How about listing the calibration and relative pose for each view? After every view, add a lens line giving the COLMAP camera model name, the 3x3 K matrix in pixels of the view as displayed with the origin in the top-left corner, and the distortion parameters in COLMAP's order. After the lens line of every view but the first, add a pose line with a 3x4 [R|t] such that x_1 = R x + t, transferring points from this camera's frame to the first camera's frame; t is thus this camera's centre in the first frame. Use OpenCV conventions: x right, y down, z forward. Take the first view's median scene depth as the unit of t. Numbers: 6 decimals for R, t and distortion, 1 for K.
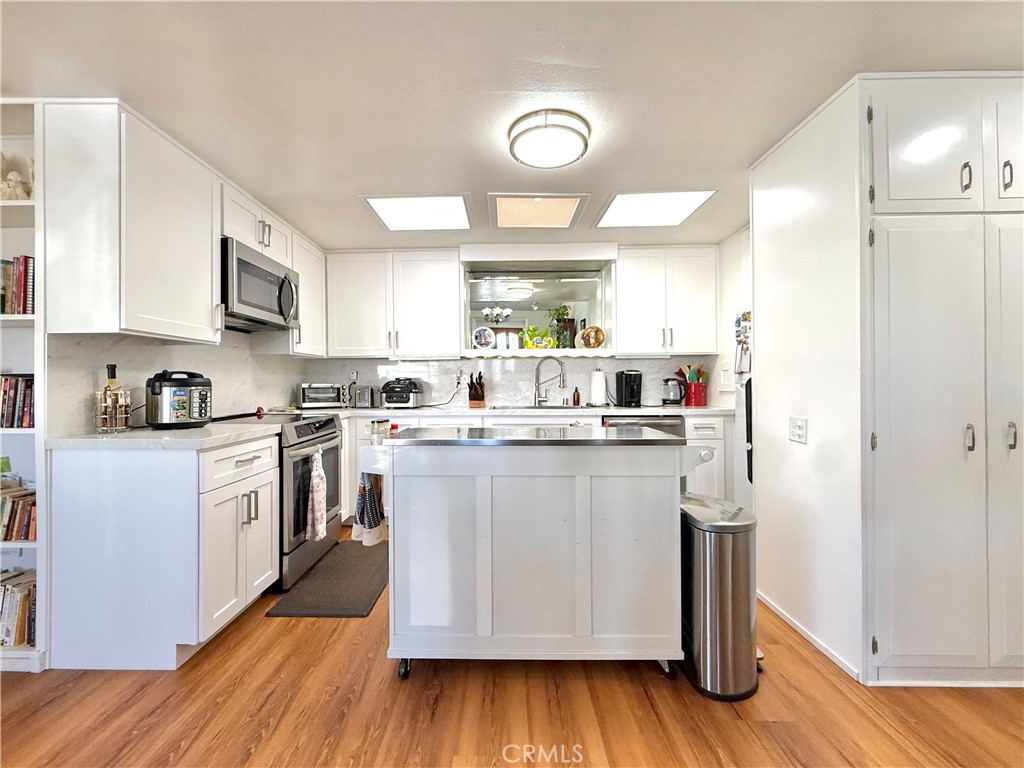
lens RADIAL K [[430.4, 0, 494.7], [0, 430.4, 382.4], [0, 0, 1]] dist [0.000539, 0.000117]
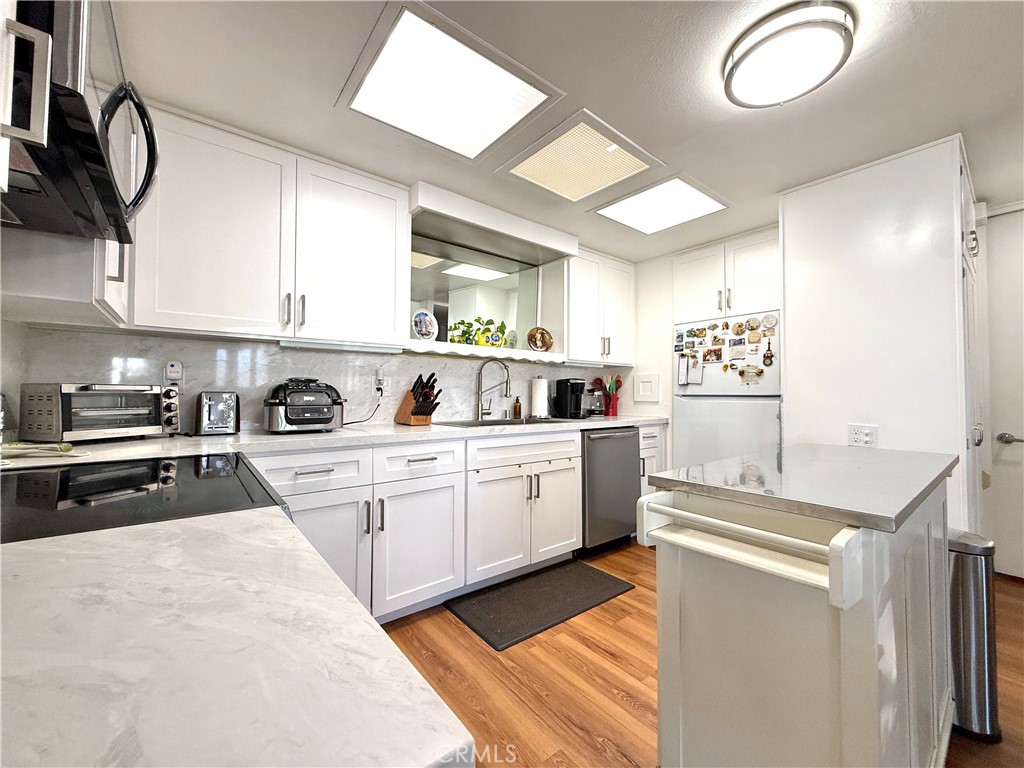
lens RADIAL K [[408.9, 0, 509.0], [0, 408.9, 384.2], [0, 0, 1]] dist [-0.004706, -0.000570]
pose [[0.766955, 0.025367, 0.641199, -0.362427], [-0.012938, 0.999627, -0.024071, 0.006810], [-0.641570, 0.010165, 0.766997, 0.423495]]
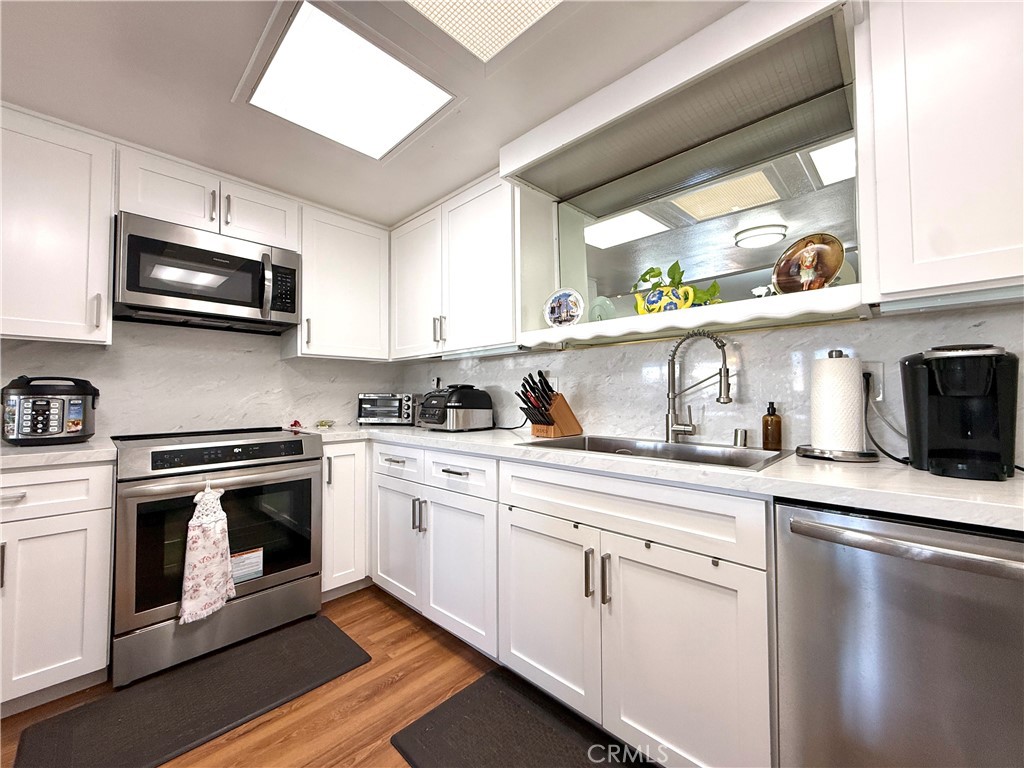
lens RADIAL K [[408.9, 0, 509.0], [0, 408.9, 384.2], [0, 0, 1]] dist [-0.004706, -0.000570]
pose [[0.737509, -0.016877, -0.675127, 0.283164], [-0.001164, 0.999654, -0.026261, 0.004921], [0.675336, 0.020153, 0.737234, 0.605130]]
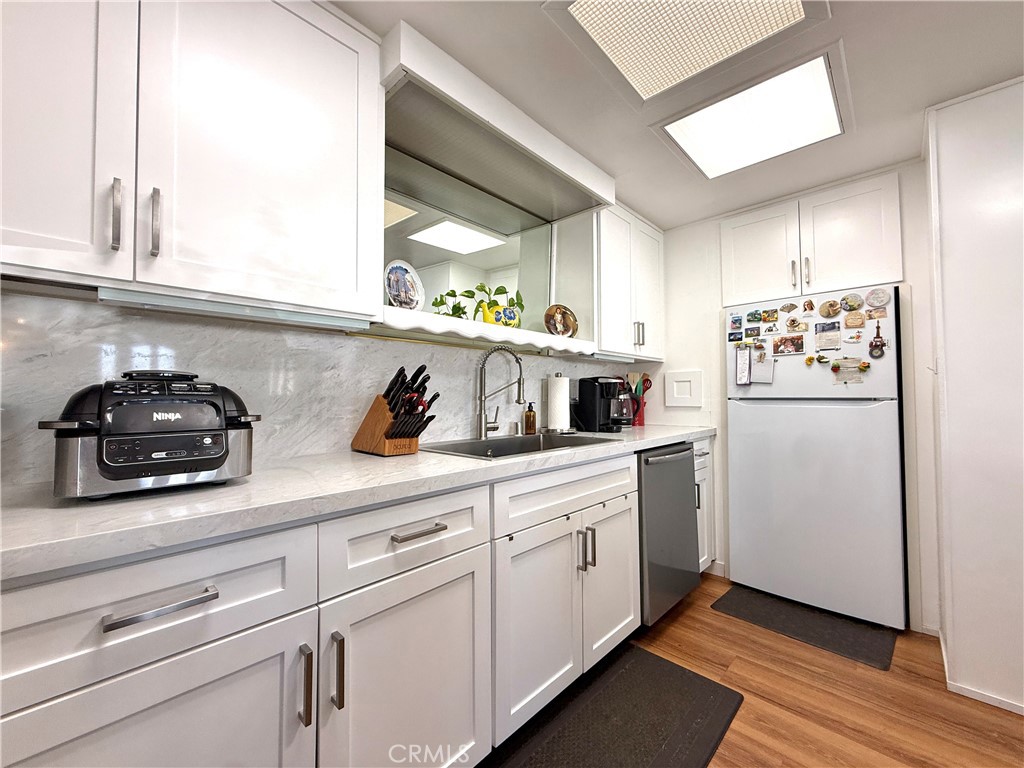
lens RADIAL K [[408.9, 0, 509.0], [0, 408.9, 384.2], [0, 0, 1]] dist [-0.004706, -0.000570]
pose [[0.676764, 0.025835, 0.735746, -0.262357], [-0.004940, 0.999521, -0.030554, 0.003551], [-0.736183, 0.017043, 0.676568, 0.687103]]
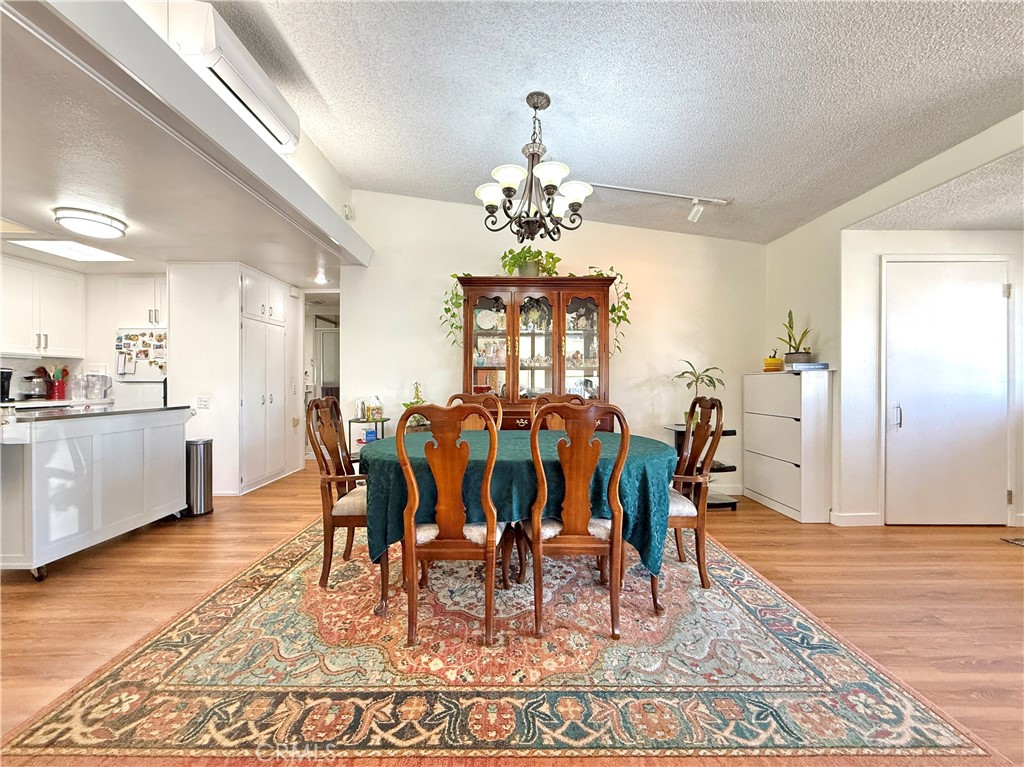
lens RADIAL K [[408.9, 0, 509.0], [0, 408.9, 383.7], [0, 0, 1]] dist [-0.004706, -0.000570]
pose [[-0.026921, -0.000891, 0.999637, -0.746626], [-0.004889, 0.999988, 0.000760, 0.004265], [-0.999626, -0.004867, -0.026925, -0.256015]]
